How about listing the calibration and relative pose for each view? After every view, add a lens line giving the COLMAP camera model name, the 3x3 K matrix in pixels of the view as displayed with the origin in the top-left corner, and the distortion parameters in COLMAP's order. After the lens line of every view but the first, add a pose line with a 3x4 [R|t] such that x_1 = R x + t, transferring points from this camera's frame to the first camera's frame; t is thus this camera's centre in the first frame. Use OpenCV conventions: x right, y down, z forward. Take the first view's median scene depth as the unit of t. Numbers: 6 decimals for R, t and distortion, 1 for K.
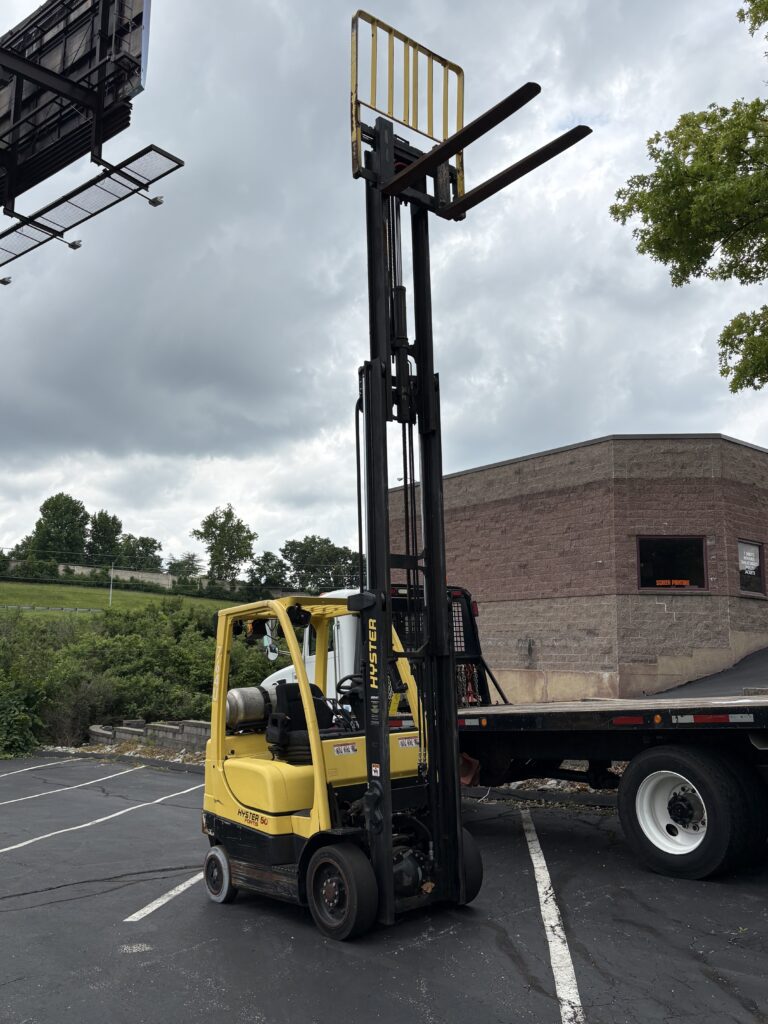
lens RADIAL K [[862.7, 0, 384.0], [0, 862.7, 512.0], [0, 0, 1]] dist [-0.005129, -0.001858]
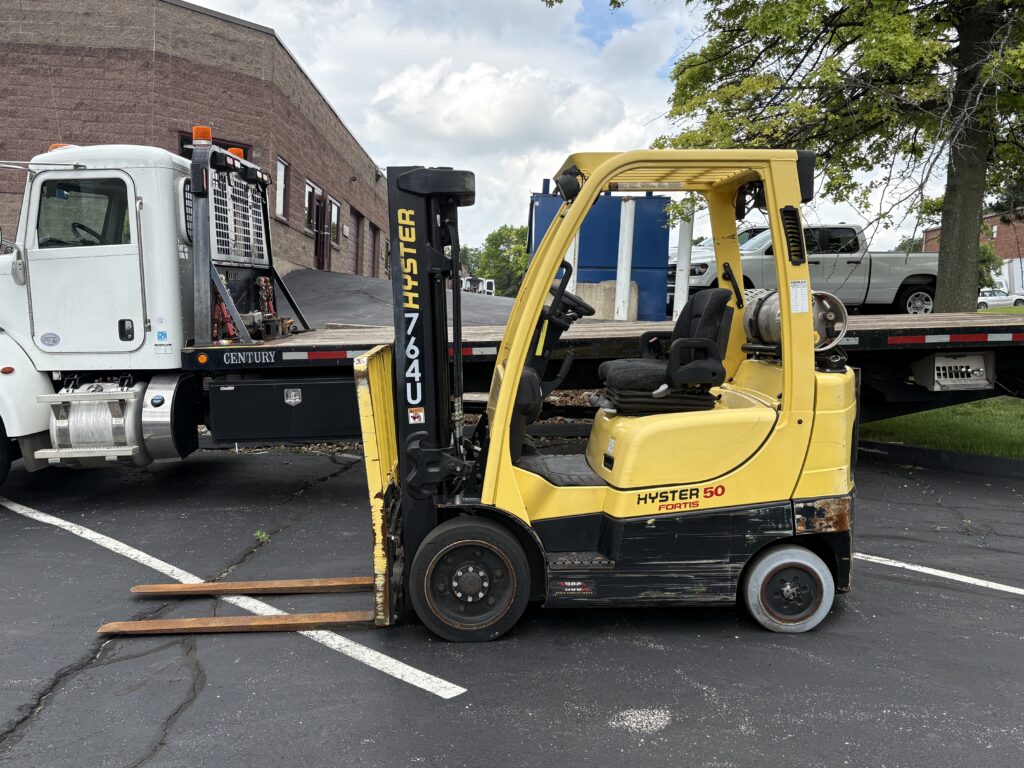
lens RADIAL K [[908.4, 0, 512.0], [0, 908.4, 384.0], [0, 0, 1]] dist [-0.002407, -0.012563]
pose [[0.533968, -0.055402, 0.843688, -0.273831], [-0.173157, 0.969536, 0.173256, 0.055450], [-0.827584, -0.238603, 0.508108, 0.246918]]
